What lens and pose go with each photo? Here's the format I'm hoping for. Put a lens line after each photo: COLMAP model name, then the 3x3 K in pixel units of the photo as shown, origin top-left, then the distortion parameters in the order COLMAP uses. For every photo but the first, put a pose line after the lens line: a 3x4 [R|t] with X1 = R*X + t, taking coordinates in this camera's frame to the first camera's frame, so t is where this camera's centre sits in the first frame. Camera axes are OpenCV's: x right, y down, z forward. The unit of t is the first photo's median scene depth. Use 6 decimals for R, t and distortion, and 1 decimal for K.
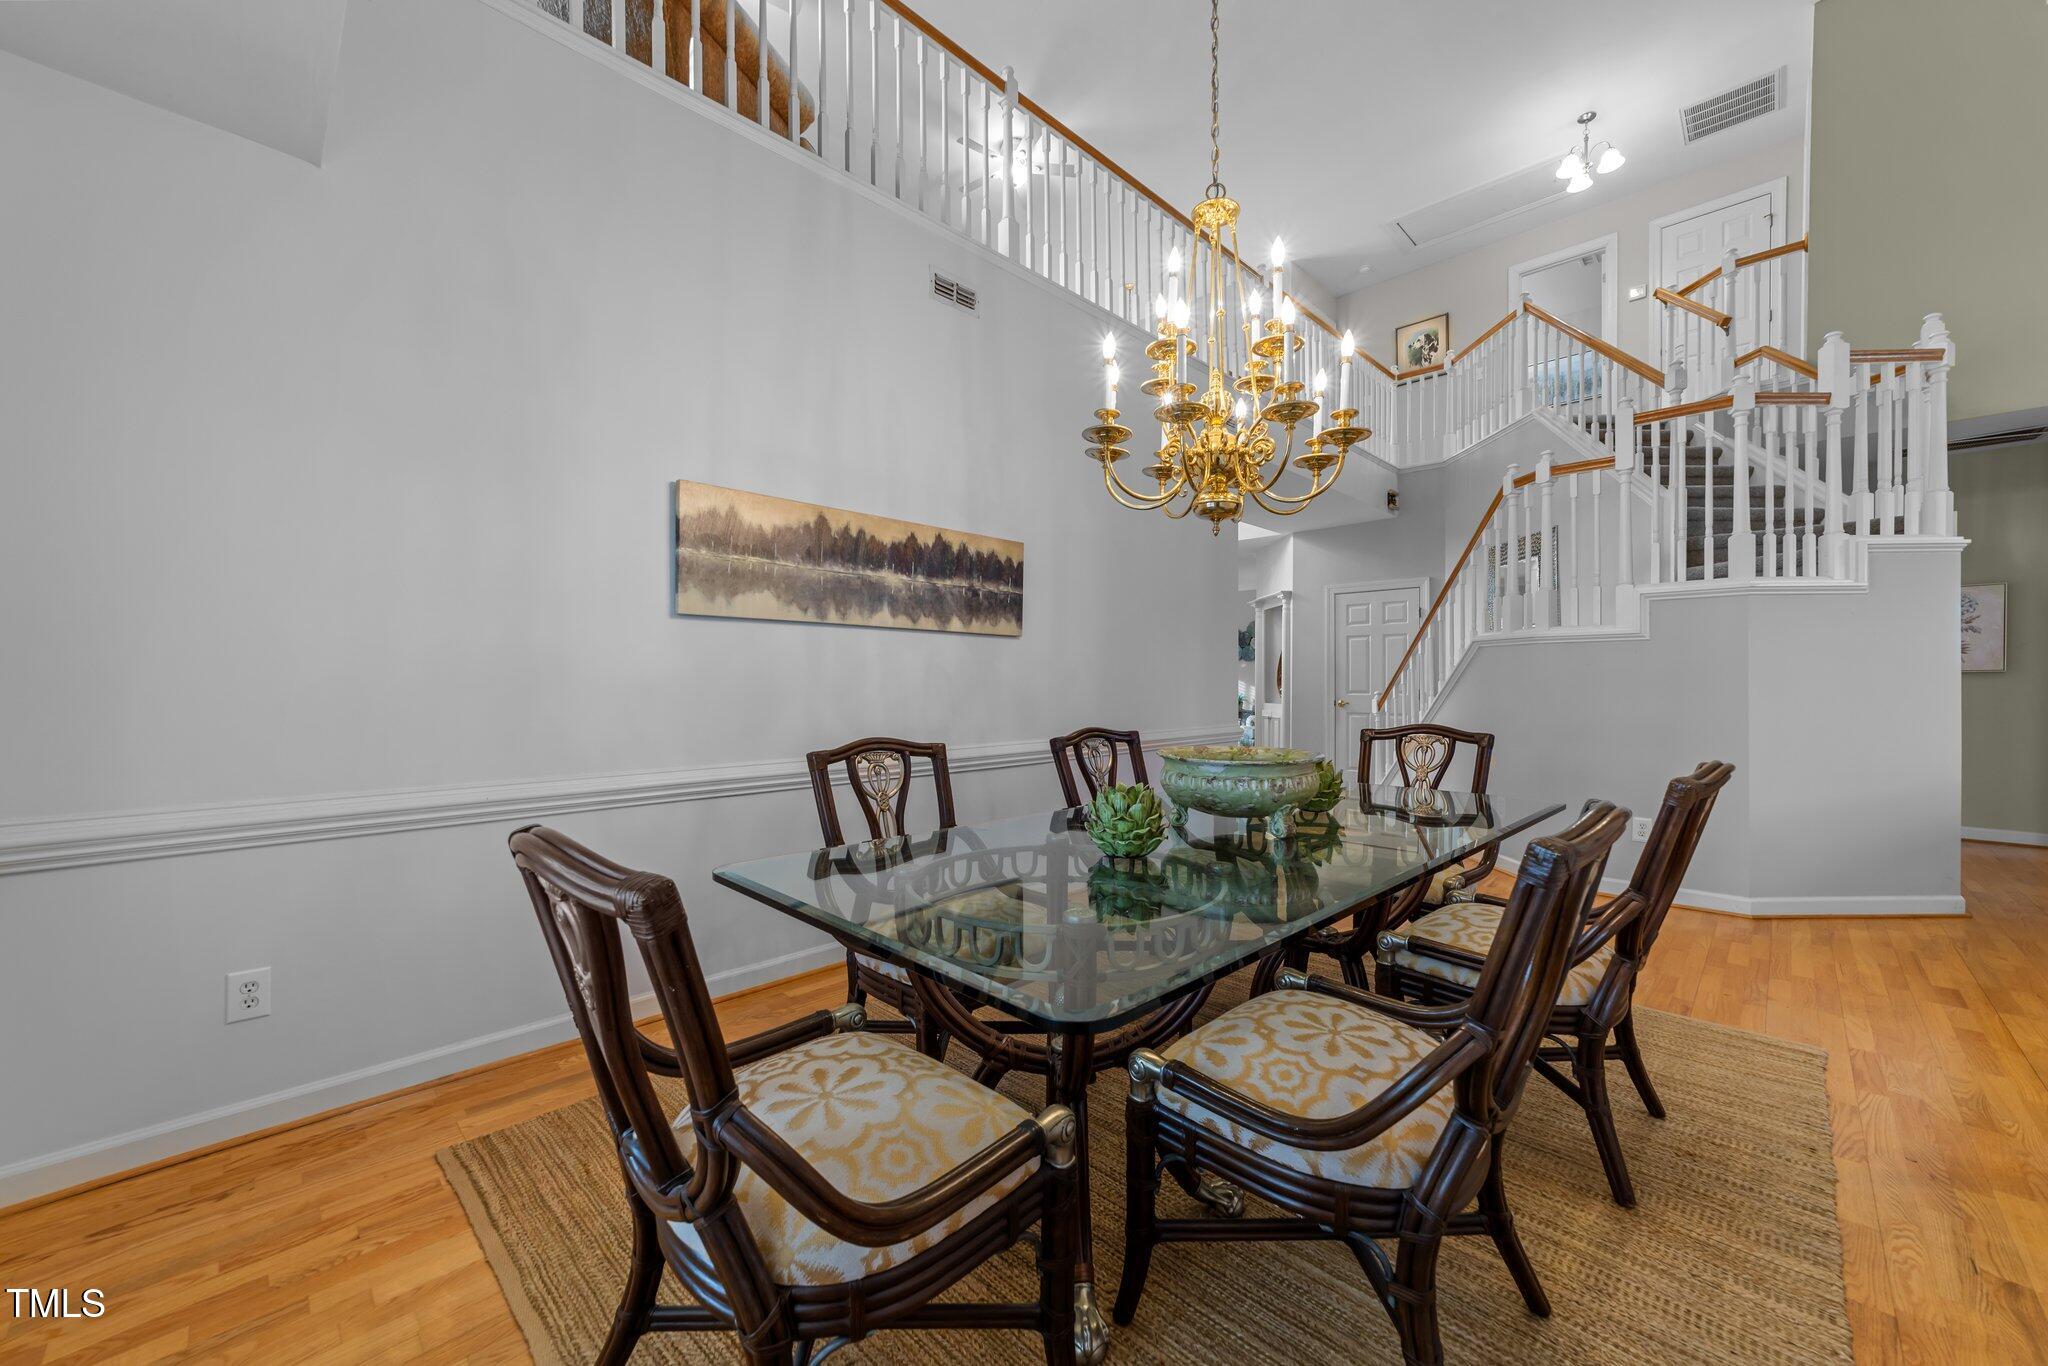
lens RADIAL K [[786.8, 0, 1026.6], [0, 786.8, 680.8], [0, 0, 1]] dist [-0.017107, 0.007695]
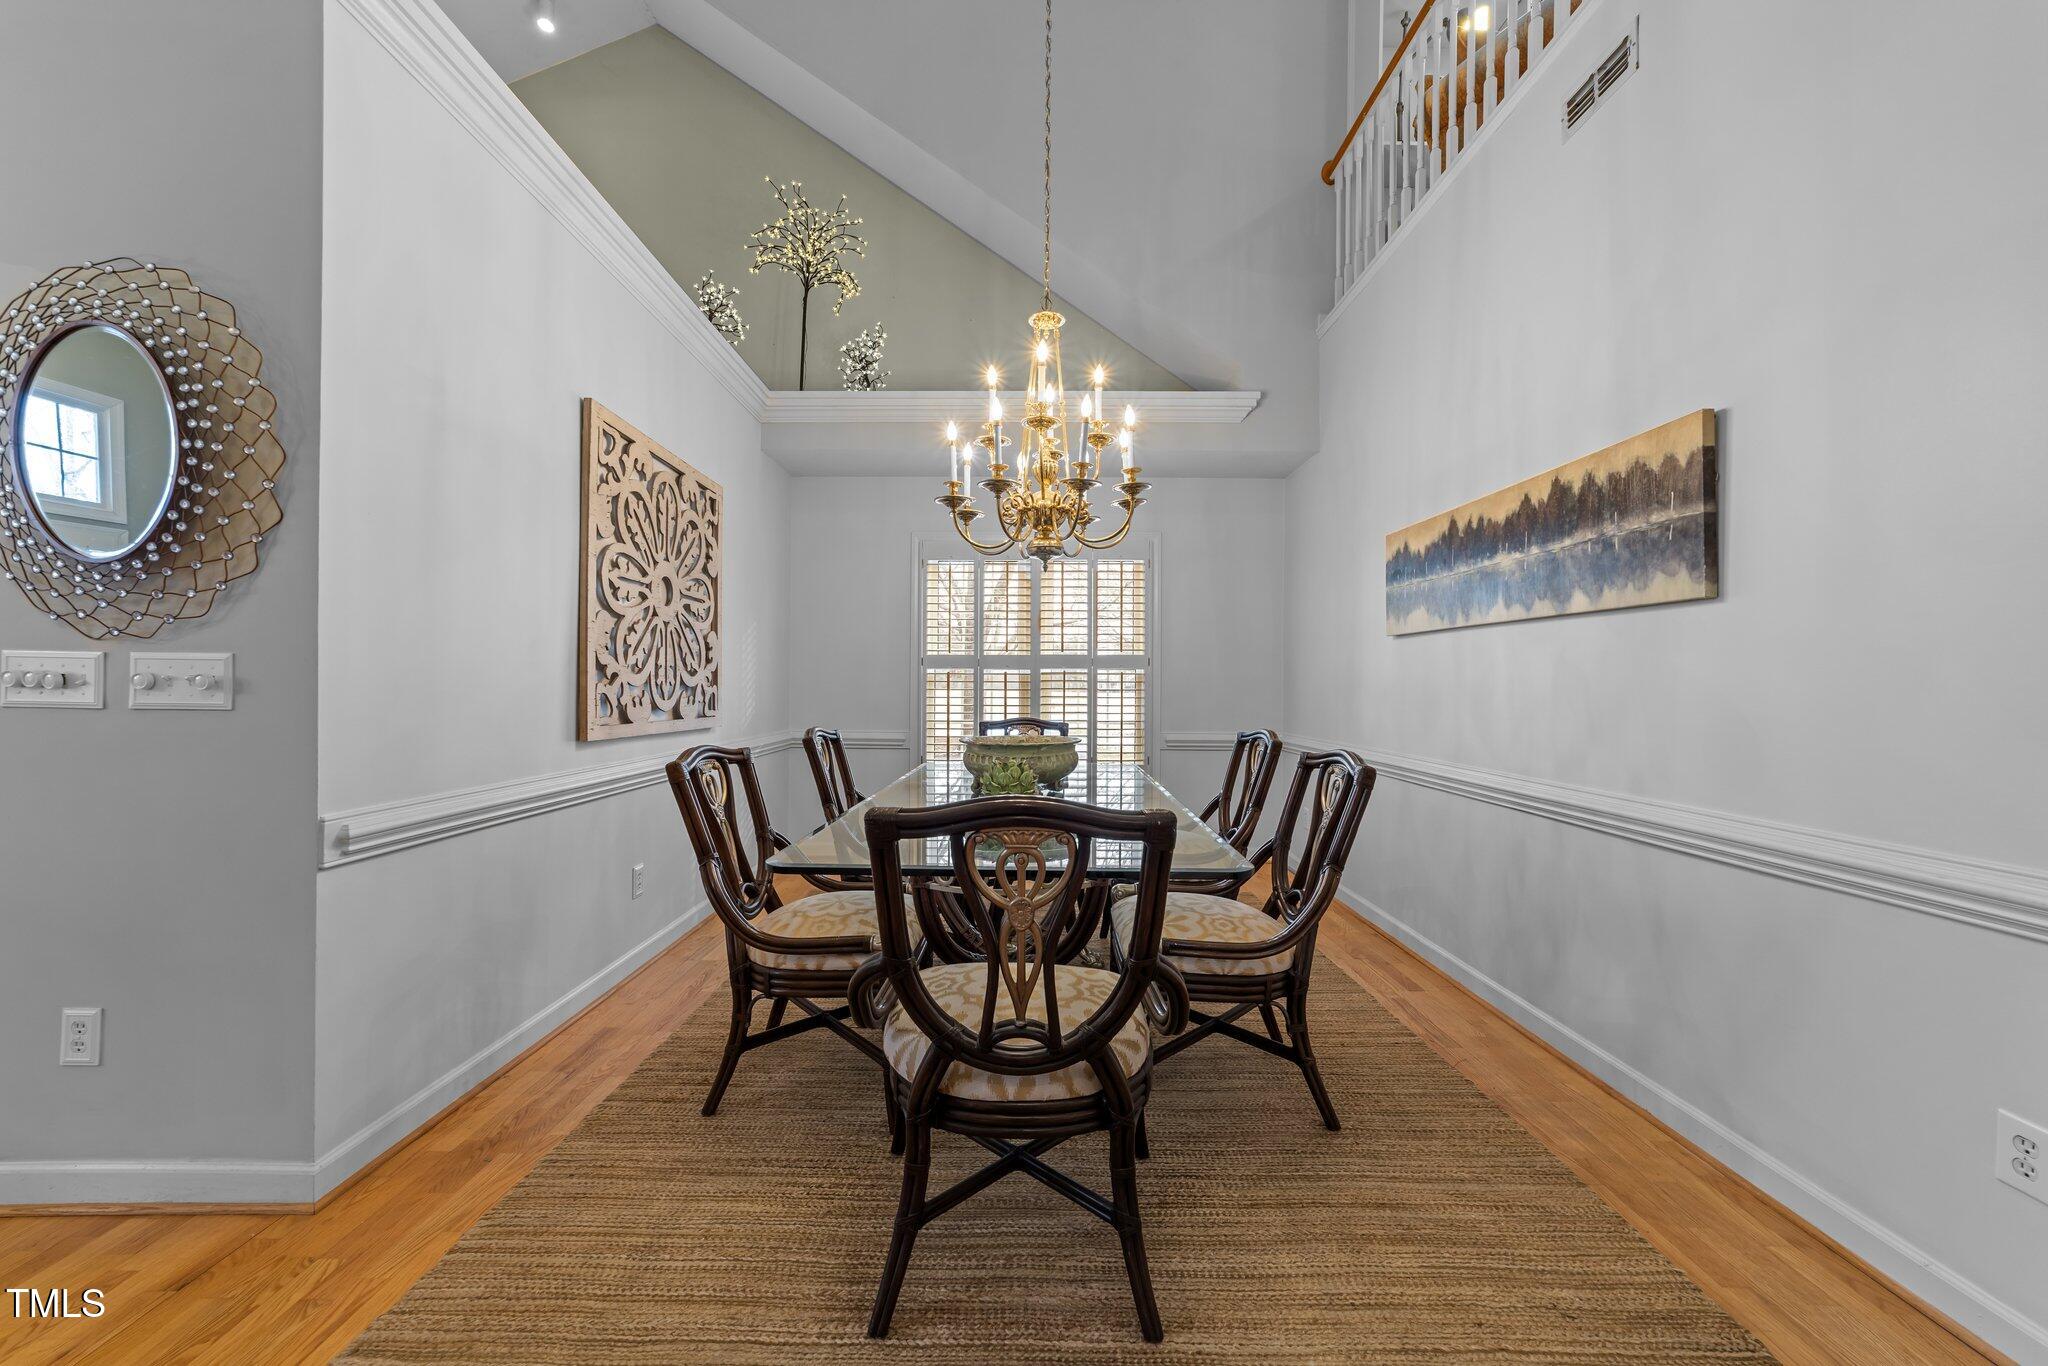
lens RADIAL K [[786.8, 0, 1026.6], [0, 786.8, 680.8], [0, 0, 1]] dist [-0.017107, 0.007695]
pose [[-0.713490, -0.008663, -0.700612, 0.716153], [-0.006639, 0.999962, -0.005604, 0.002156], [0.700634, 0.000653, -0.713521, 1.167785]]
